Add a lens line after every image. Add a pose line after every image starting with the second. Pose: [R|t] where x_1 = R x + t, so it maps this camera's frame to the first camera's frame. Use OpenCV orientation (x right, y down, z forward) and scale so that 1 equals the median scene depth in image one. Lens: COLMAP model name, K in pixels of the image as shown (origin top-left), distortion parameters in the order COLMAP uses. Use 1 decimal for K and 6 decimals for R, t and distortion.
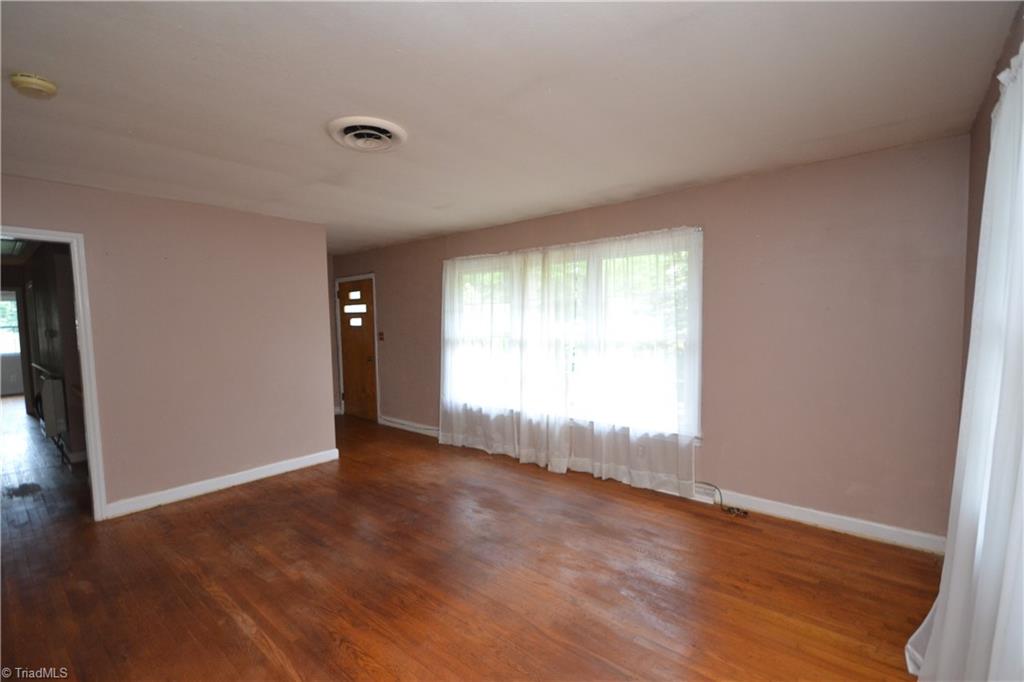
lens RADIAL K [[464.5, 0, 508.7], [0, 464.5, 352.6], [0, 0, 1]] dist [0.015791, -0.015094]
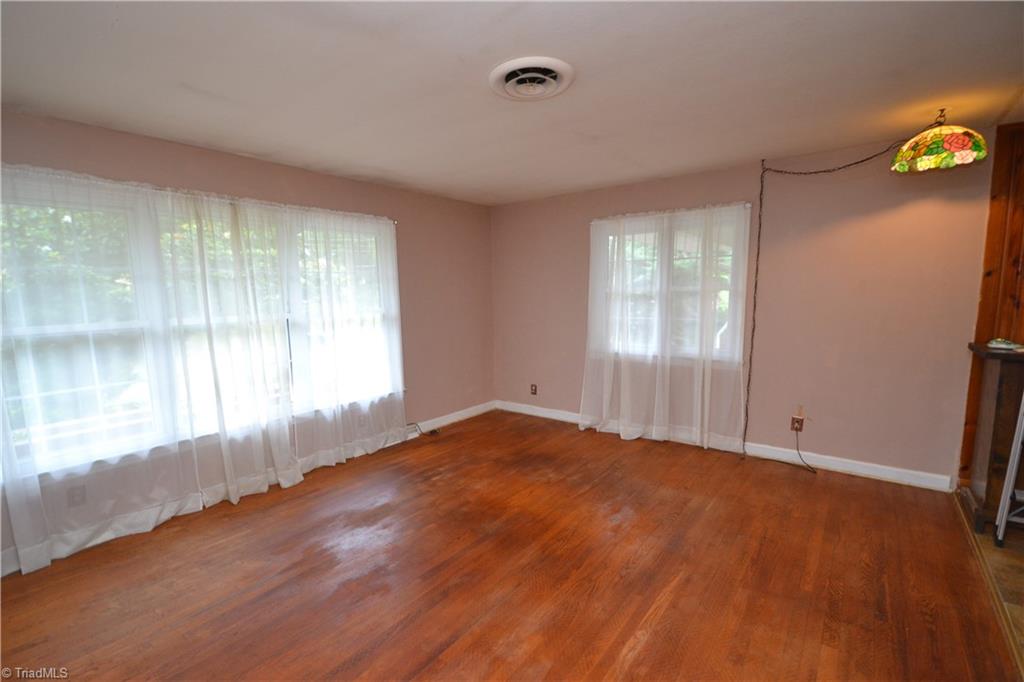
lens RADIAL K [[457.3, 0, 513.5], [0, 457.3, 349.1], [0, 0, 1]] dist [-0.040130, -0.000102]
pose [[-0.071940, -0.098077, 0.992575, -0.814492], [0.092445, 0.990214, 0.104544, -0.028445], [-0.993116, 0.099280, -0.062169, 0.766054]]
